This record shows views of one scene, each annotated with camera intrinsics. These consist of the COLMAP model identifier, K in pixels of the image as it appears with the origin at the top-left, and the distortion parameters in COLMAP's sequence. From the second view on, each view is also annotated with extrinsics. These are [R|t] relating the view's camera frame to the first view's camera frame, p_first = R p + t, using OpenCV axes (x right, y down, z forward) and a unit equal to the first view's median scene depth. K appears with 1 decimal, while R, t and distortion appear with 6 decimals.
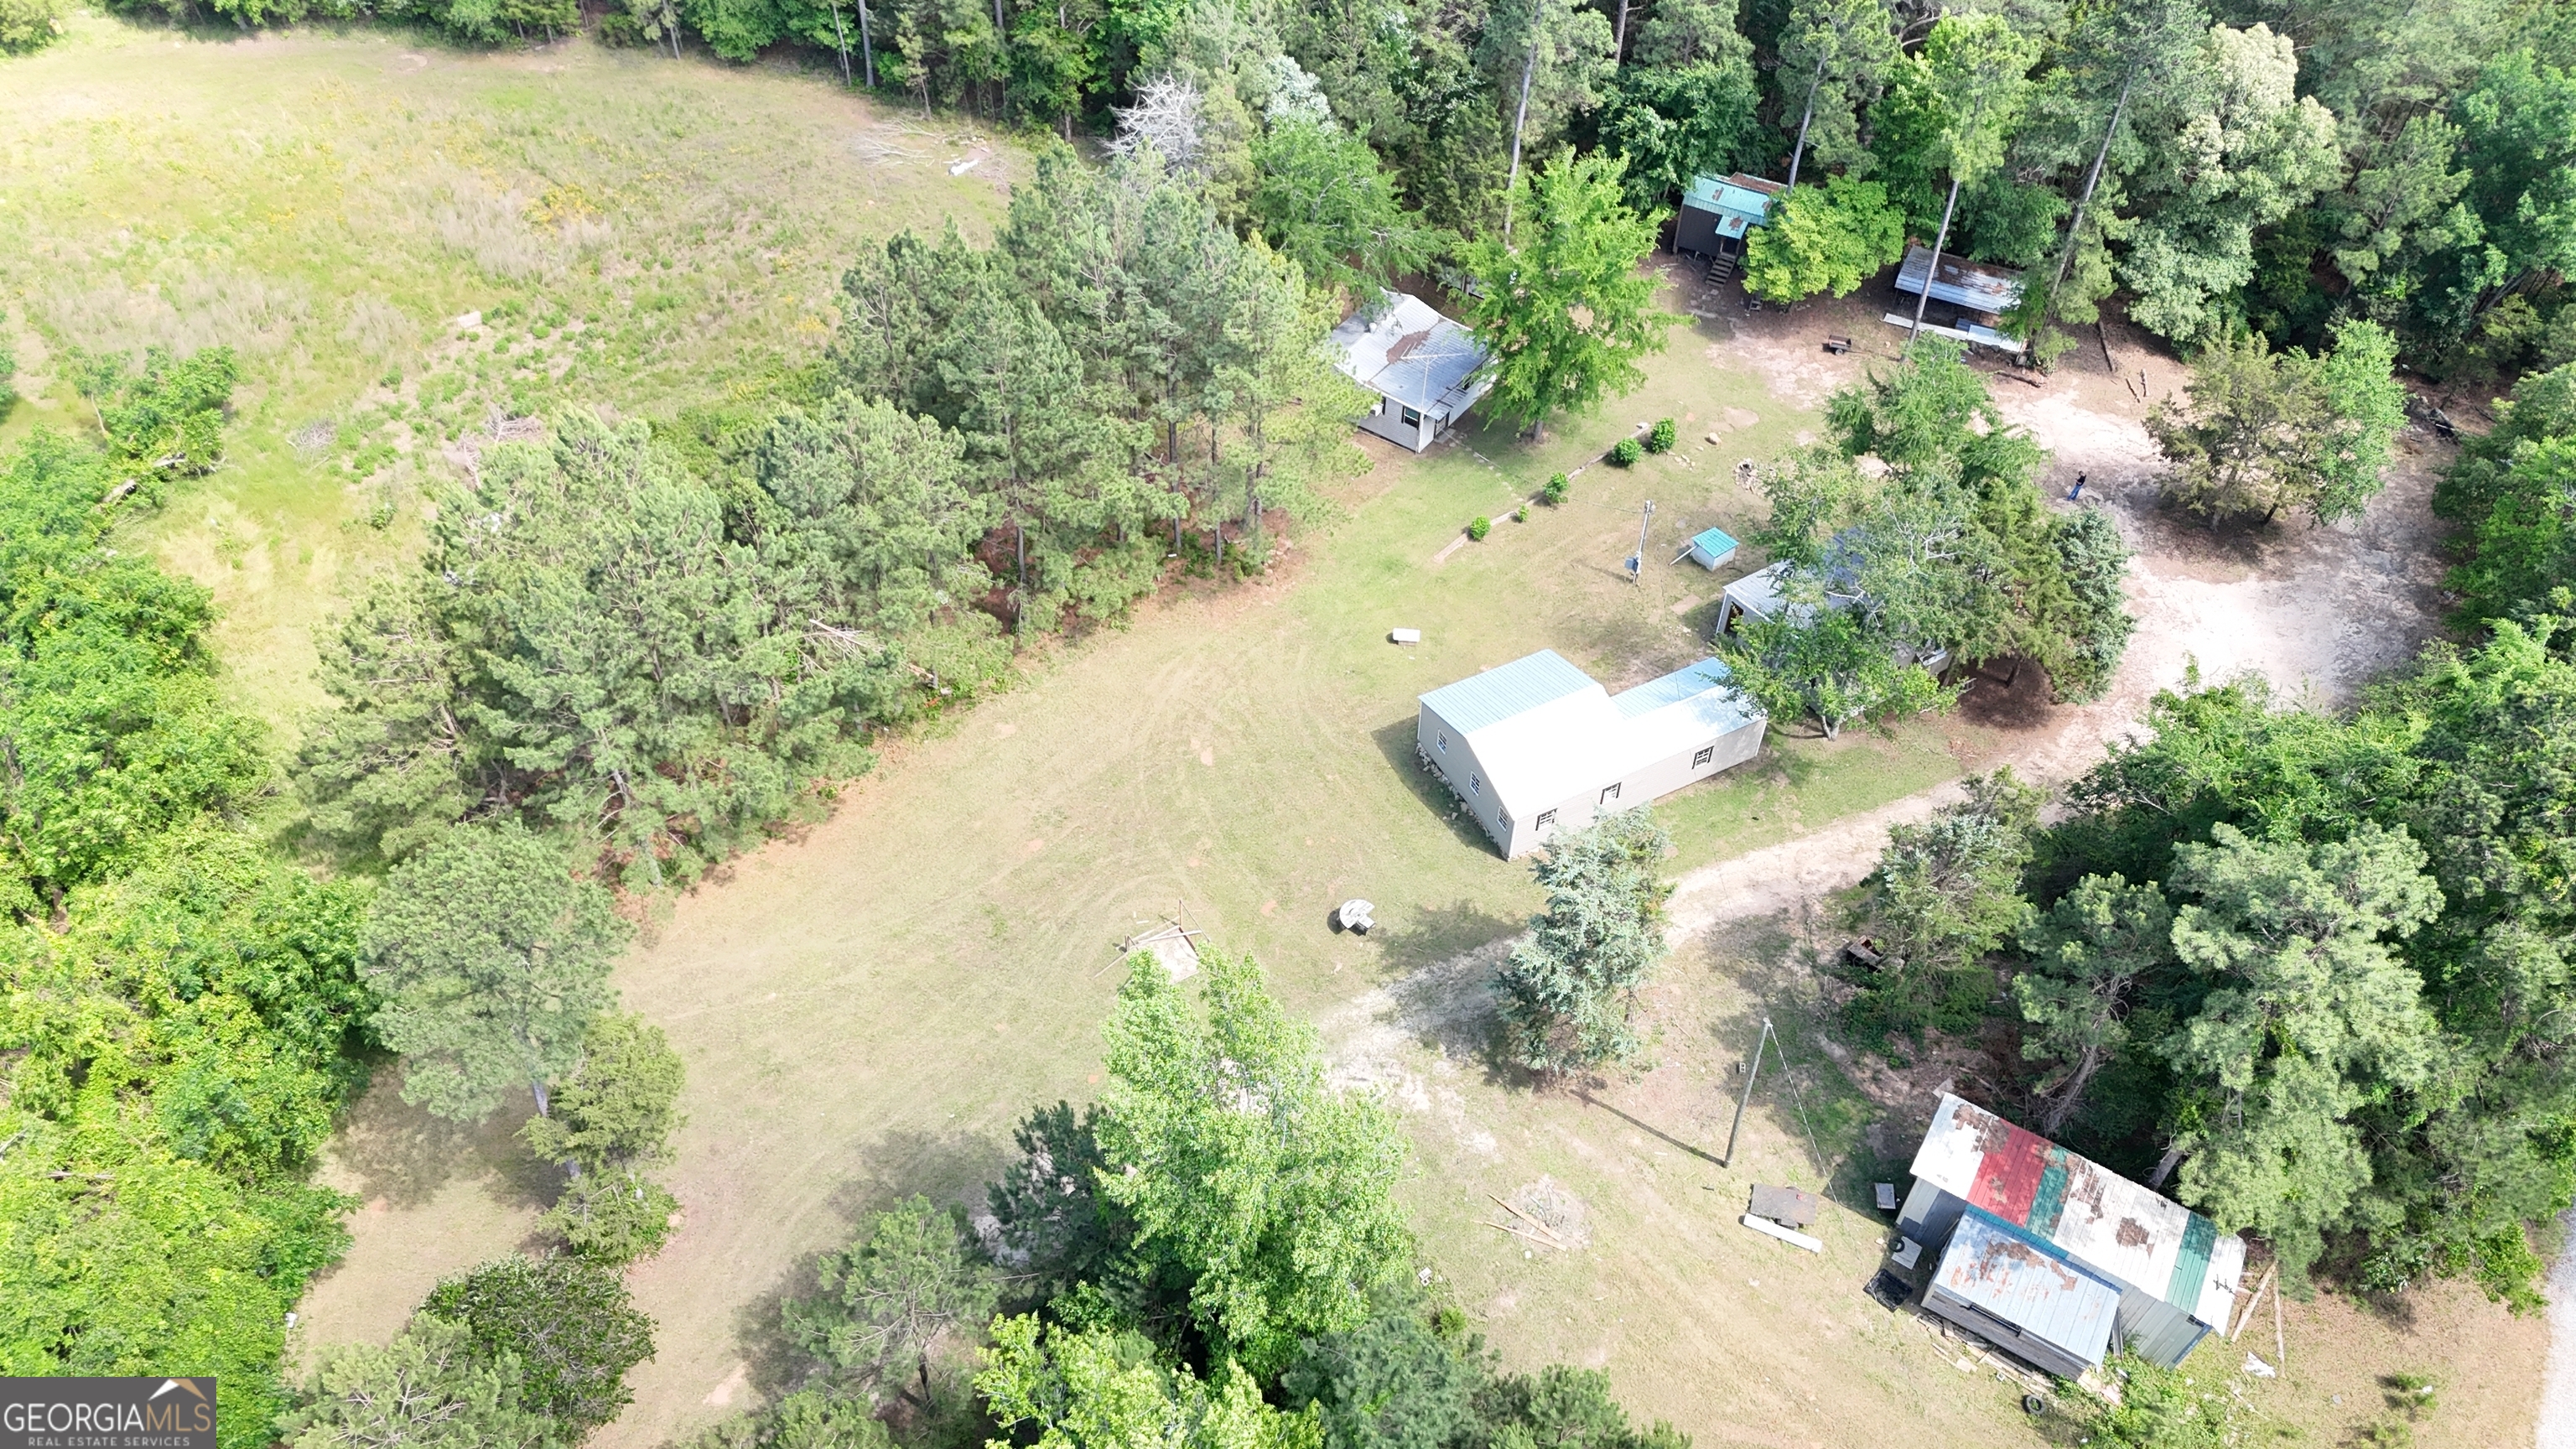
lens RADIAL K [[1896.0, 0, 1288.0], [0, 1896.0, 724.5], [0, 0, 1]] dist [0.093264, -0.080329]
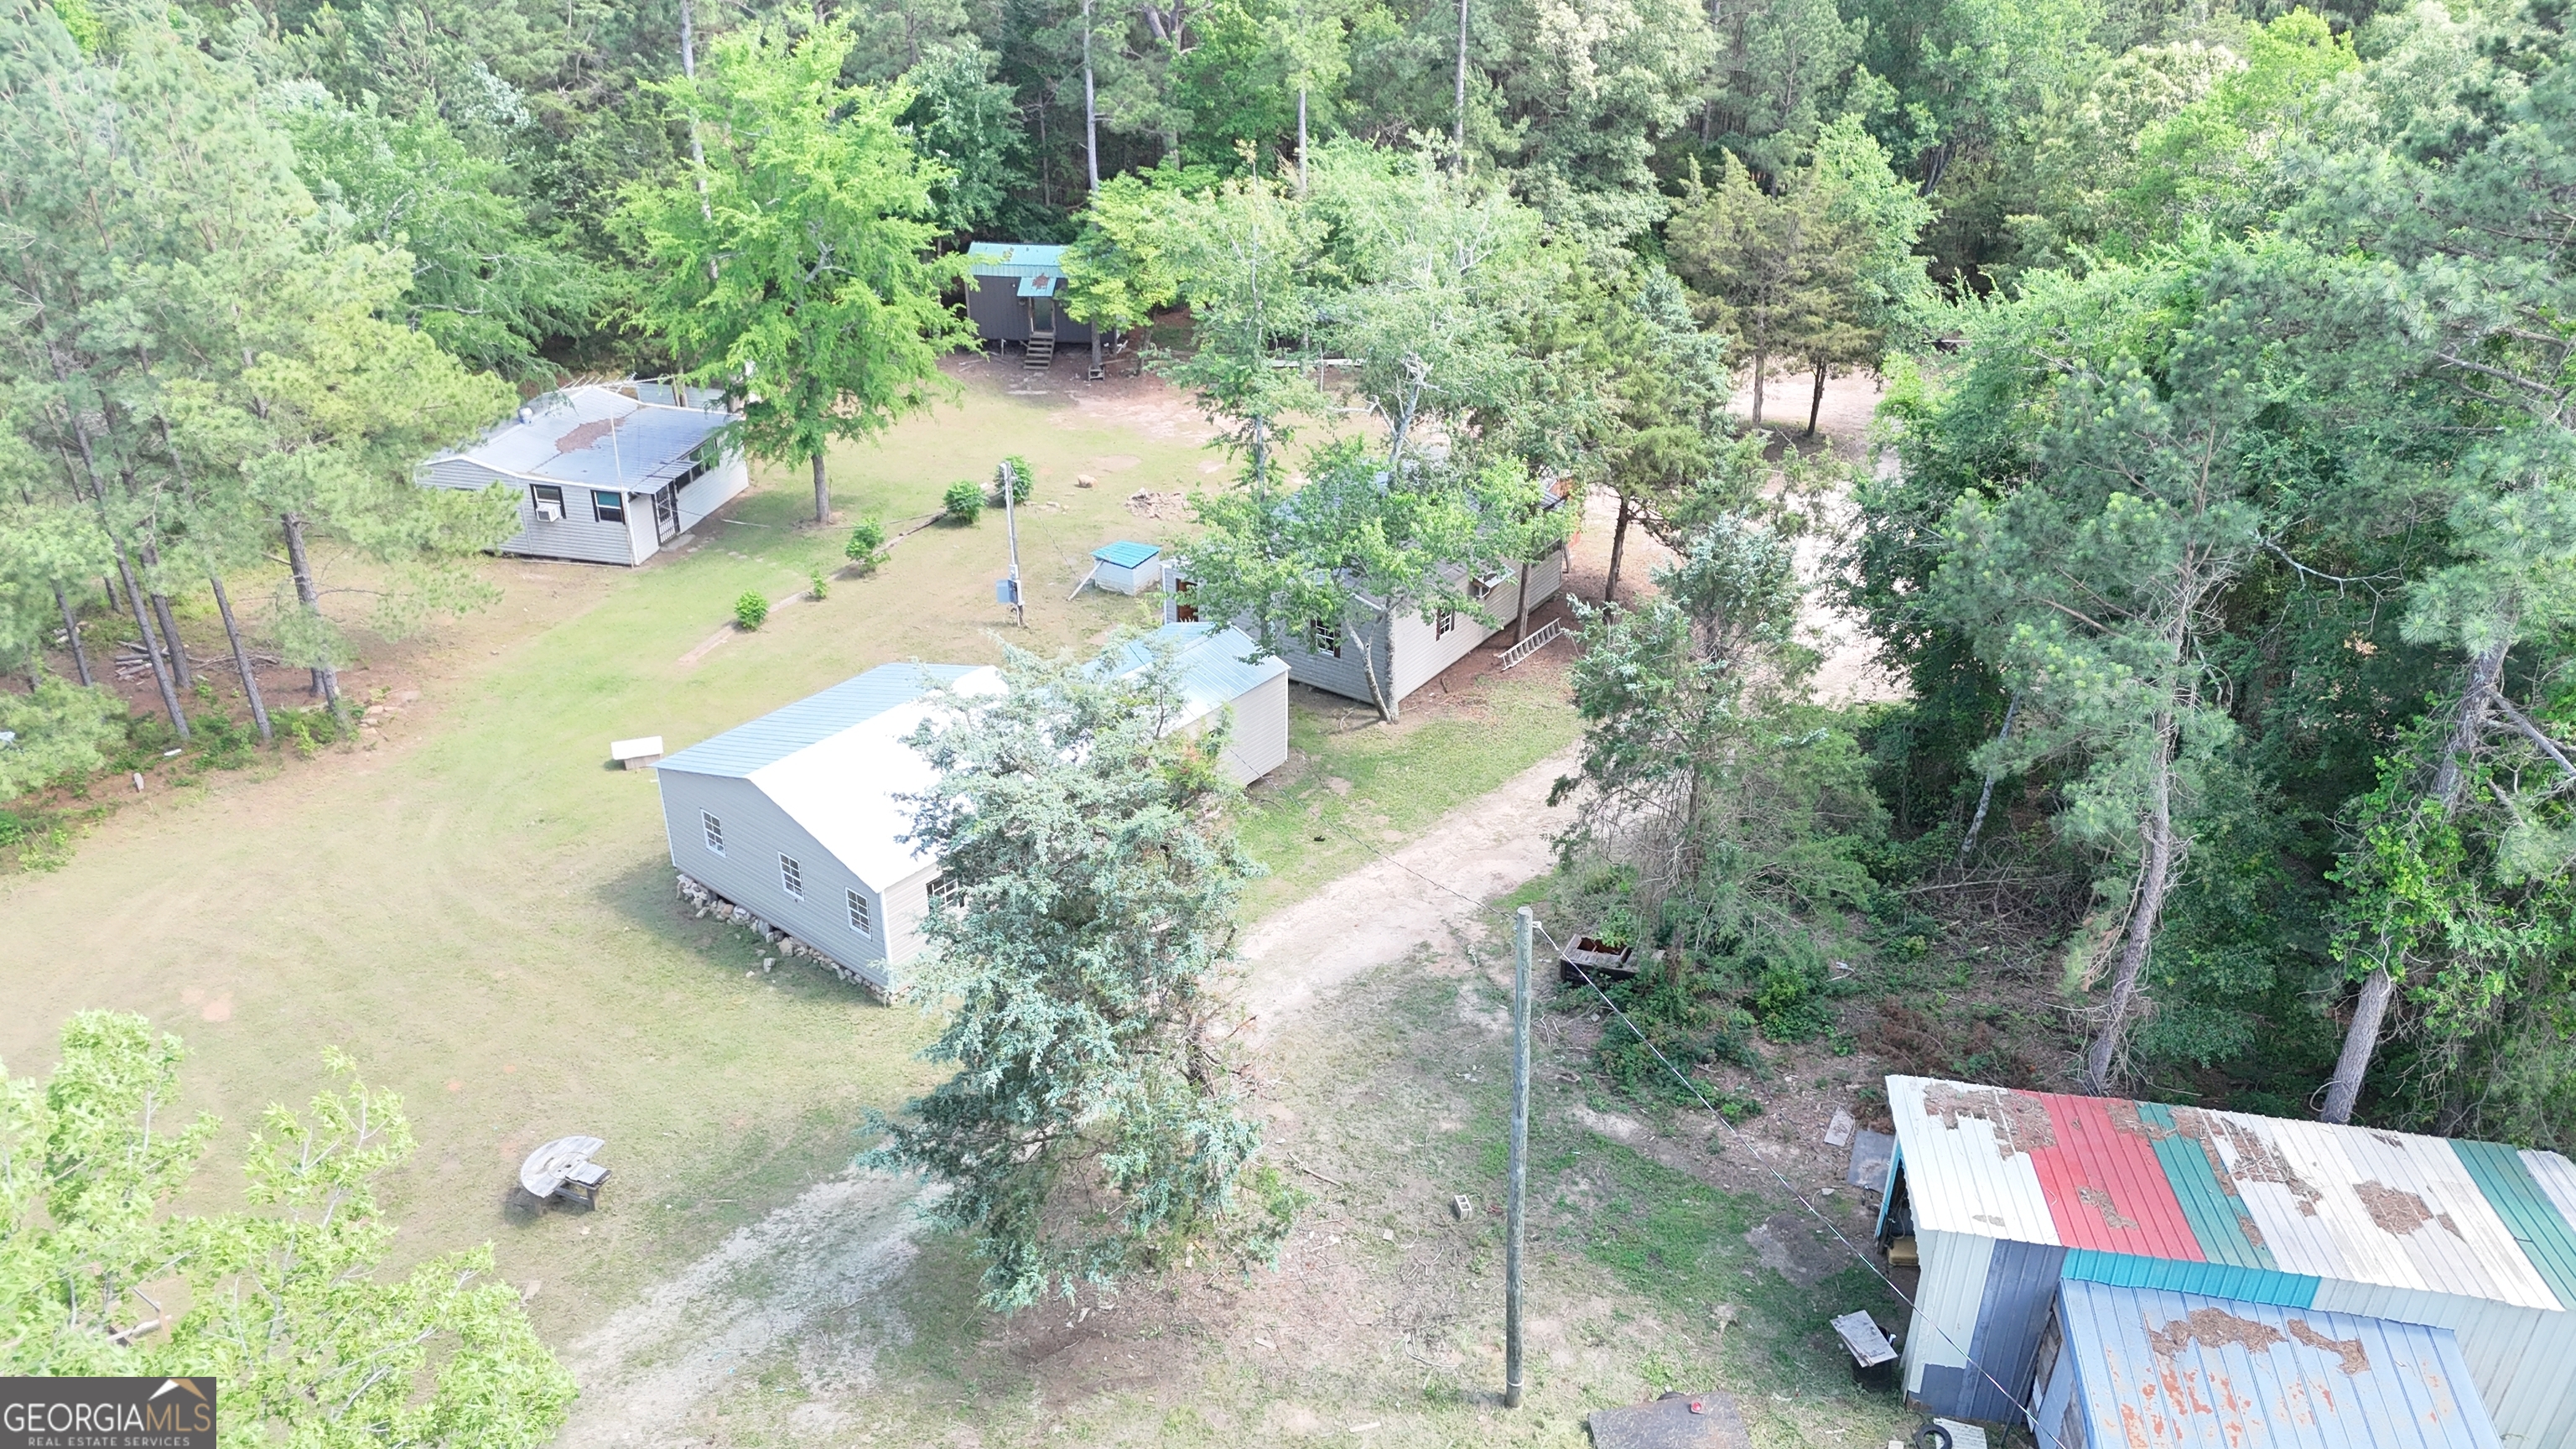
lens RADIAL K [[1896.0, 0, 1288.0], [0, 1896.0, 724.5], [0, 0, 1]] dist [0.093264, -0.080329]
pose [[0.923355, -0.197340, 0.329352, 0.058414], [0.287841, 0.923477, -0.253650, 0.151400], [-0.254094, 0.329010, 0.909499, 0.469280]]
